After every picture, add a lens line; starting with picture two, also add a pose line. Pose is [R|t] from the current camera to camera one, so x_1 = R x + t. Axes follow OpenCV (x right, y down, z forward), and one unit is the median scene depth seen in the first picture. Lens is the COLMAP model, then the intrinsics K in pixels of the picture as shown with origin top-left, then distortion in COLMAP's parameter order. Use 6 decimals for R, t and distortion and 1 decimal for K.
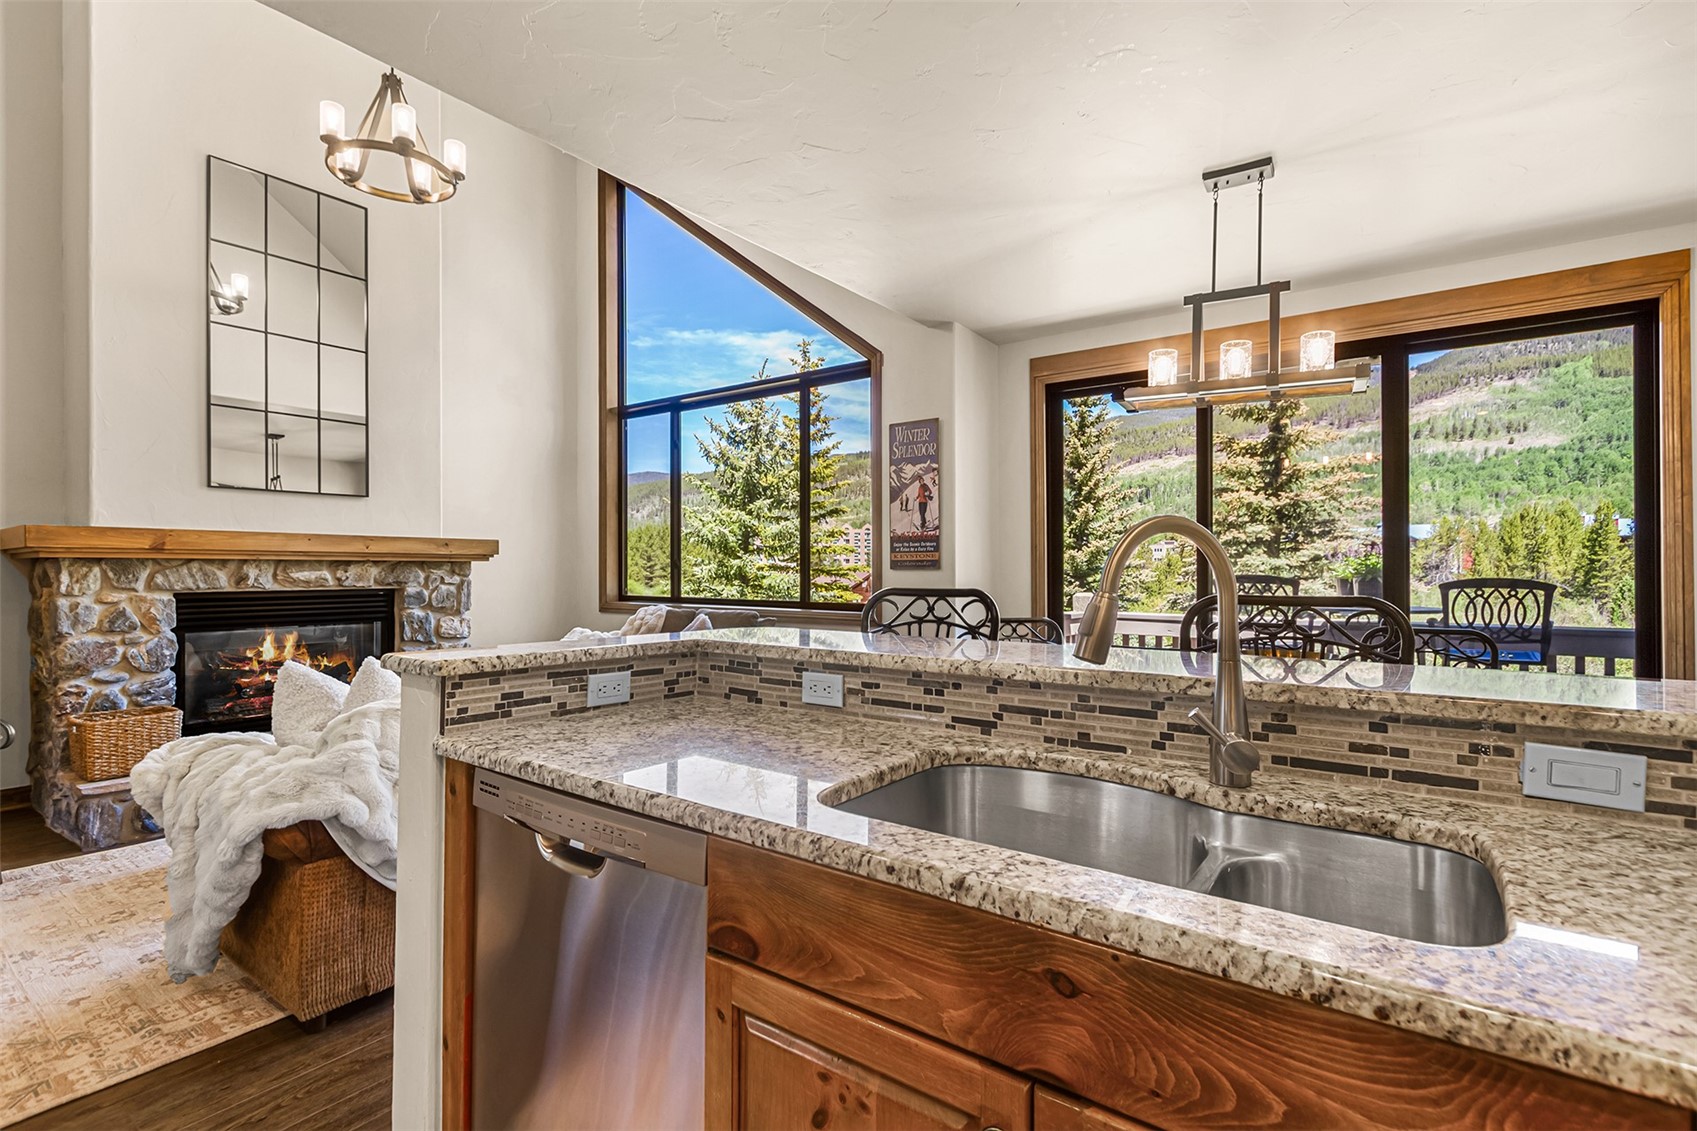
lens RADIAL K [[824.0, 0, 848.5], [0, 824.0, 565.5], [0, 0, 1]] dist [0.000922, -0.000884]
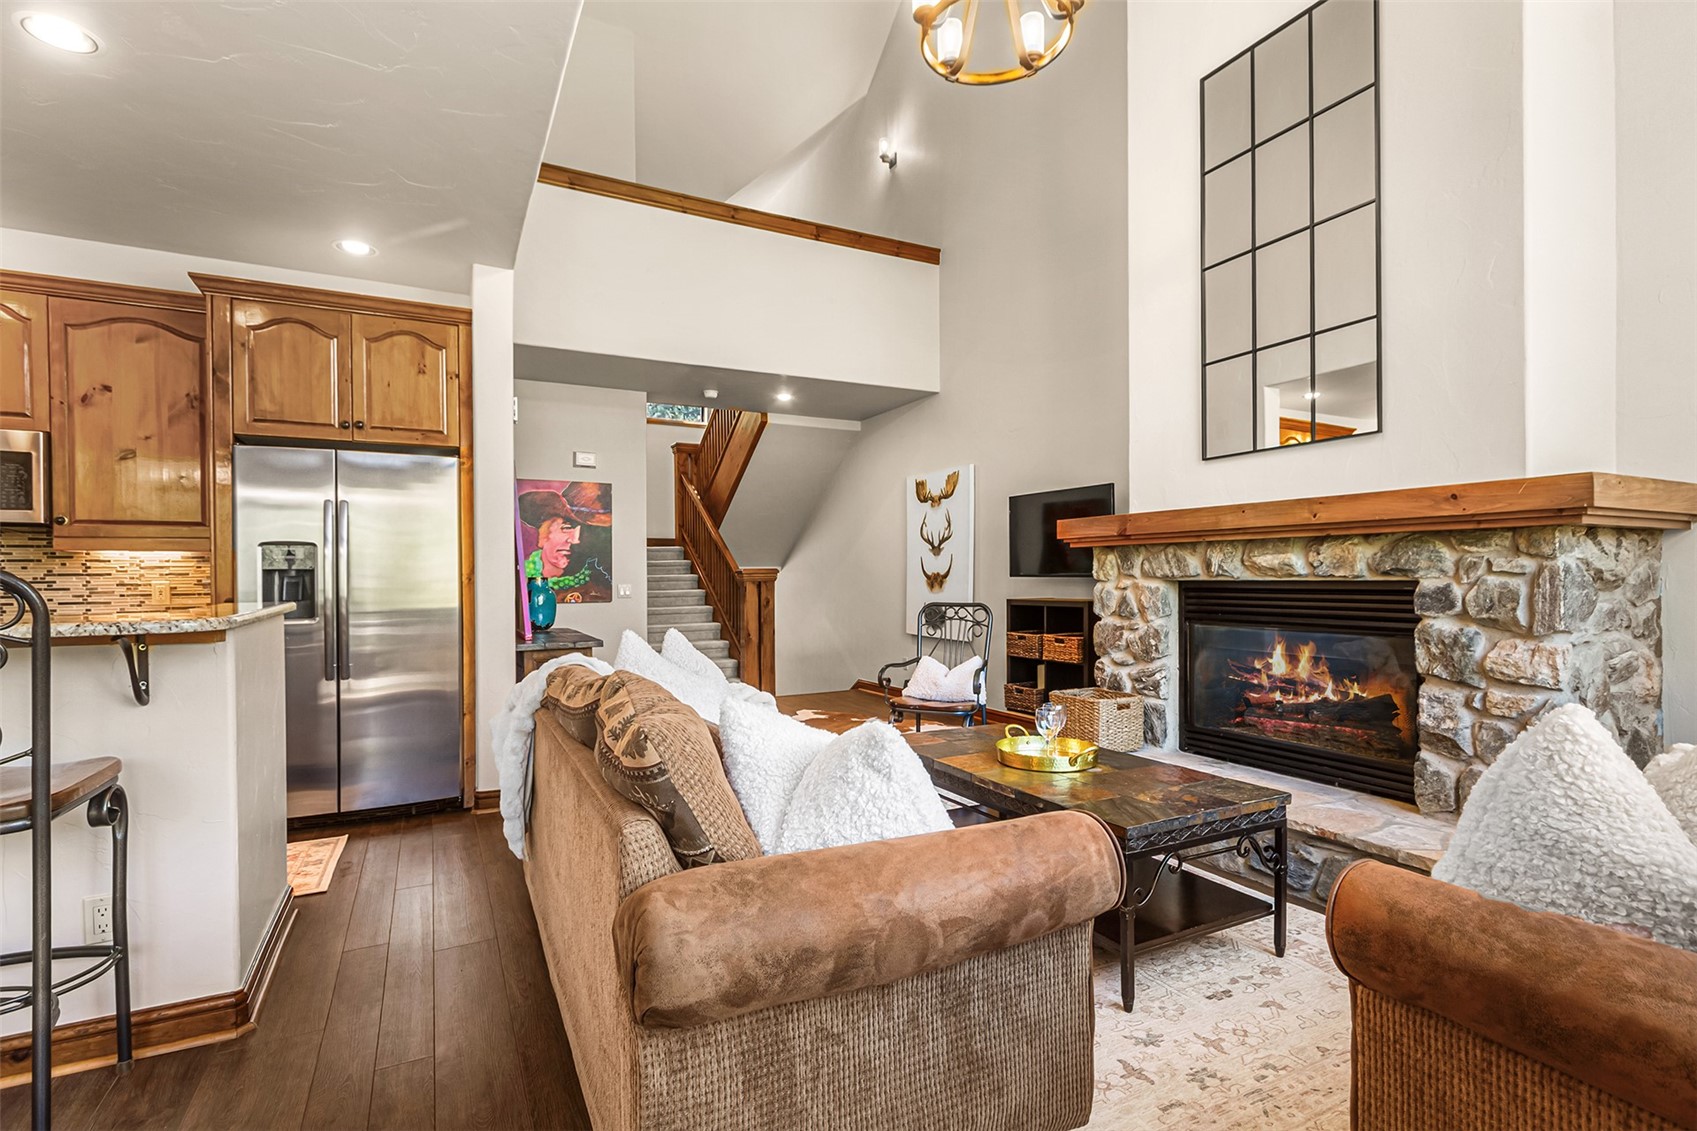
lens RADIAL K [[760.4, 0, 842.1], [0, 760.4, 571.7], [0, 0, 1]] dist [0.001474, 0.000122]
pose [[-0.508744, -0.006366, -0.860894, 0.094105], [0.005147, 0.999932, -0.010436, 0.025590], [0.860903, -0.009740, -0.508677, 0.956033]]
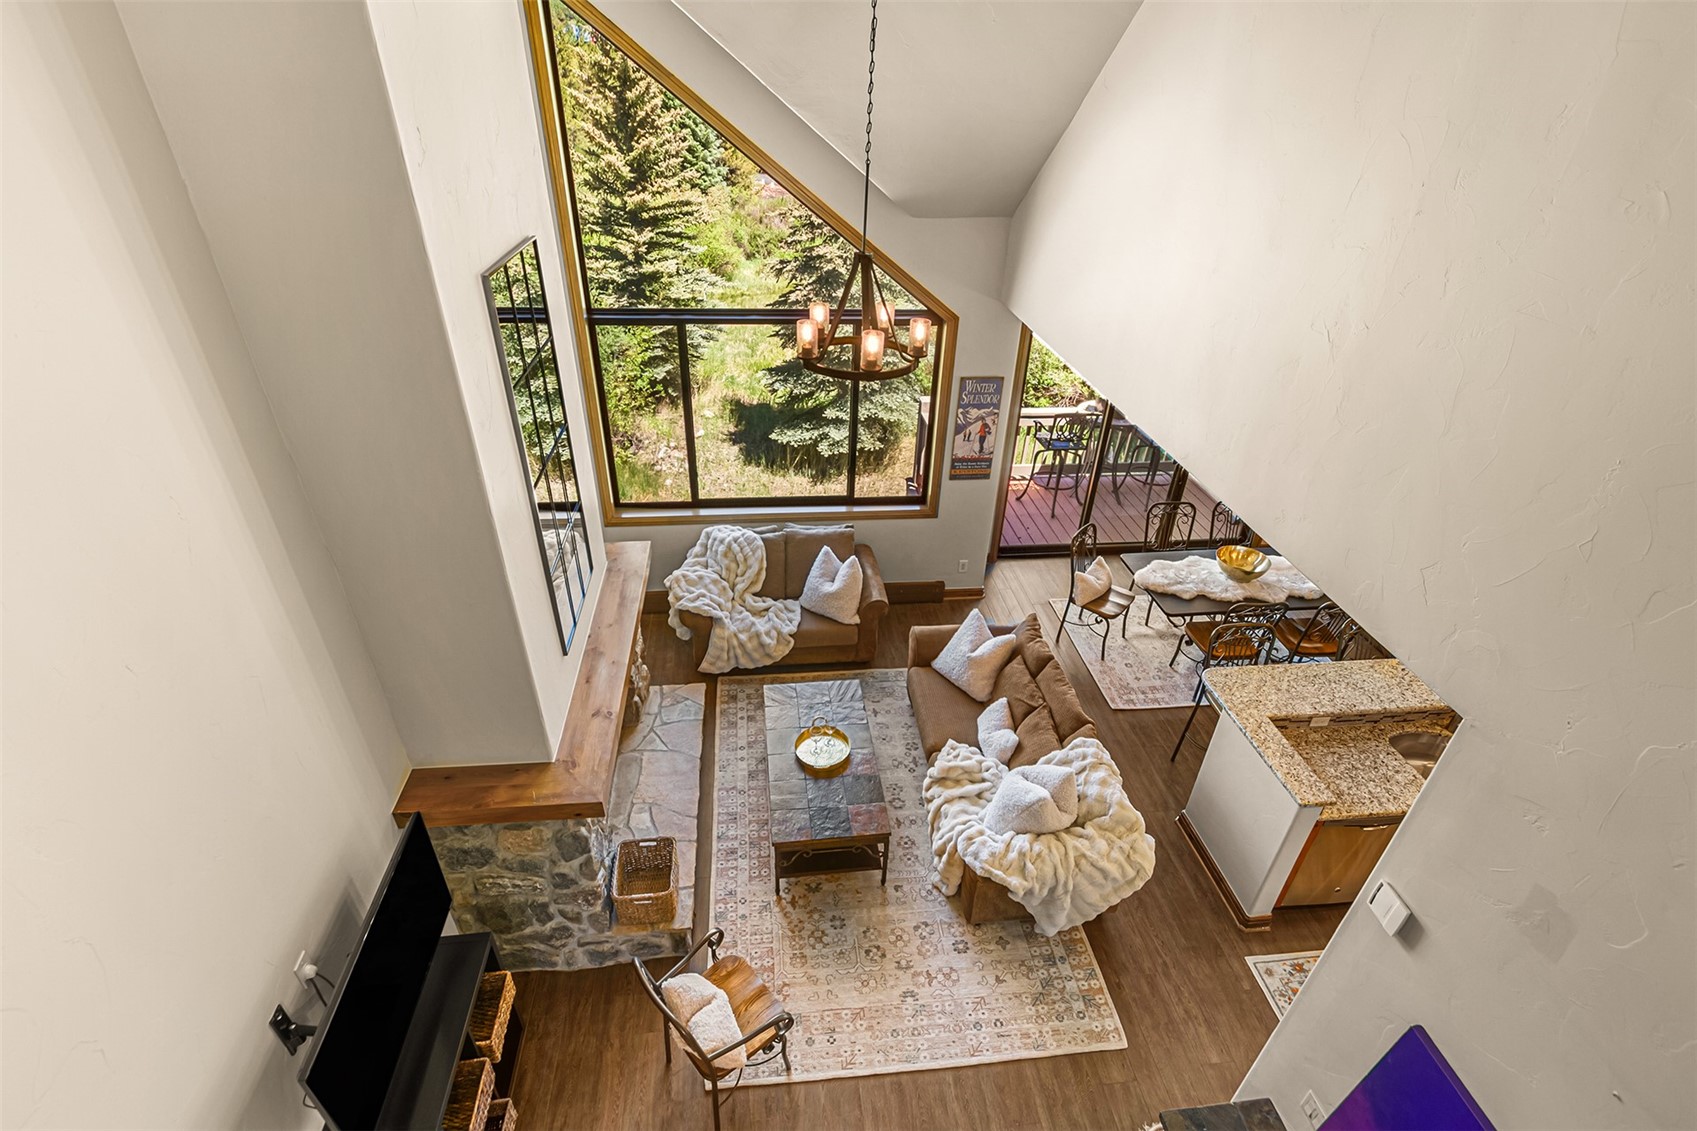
lens RADIAL K [[760.4, 0, 842.1], [0, 760.4, 571.7], [0, 0, 1]] dist [0.001474, 0.000122]
pose [[0.774176, -0.318956, 0.546734, -0.861909], [-0.027289, 0.846138, 0.532265, -0.556962], [-0.632382, -0.426987, 0.646355, 0.234001]]
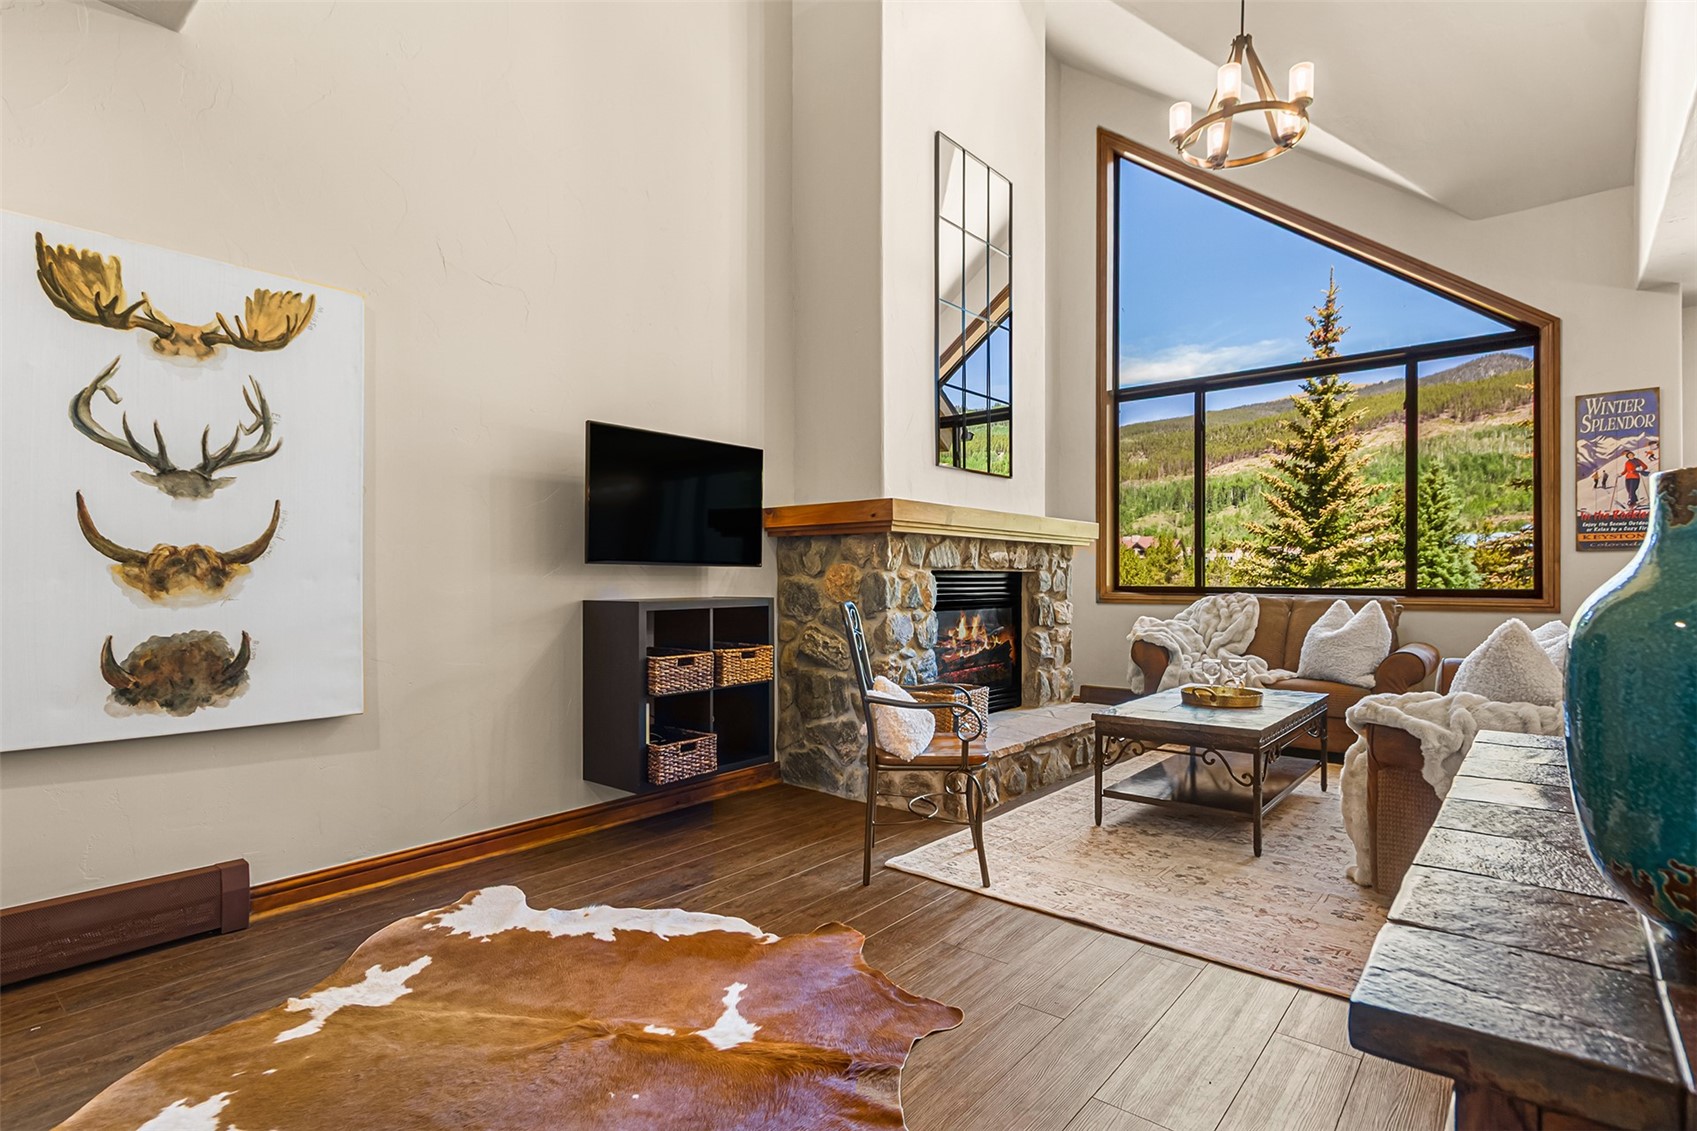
lens RADIAL K [[824.0, 0, 848.5], [0, 824.0, 565.5], [0, 0, 1]] dist [0.000922, -0.000884]
pose [[0.992300, 0.001371, -0.123852, -0.676286], [-0.001912, 0.999989, -0.004247, 0.027329], [0.123845, 0.004451, 0.992292, -0.031542]]
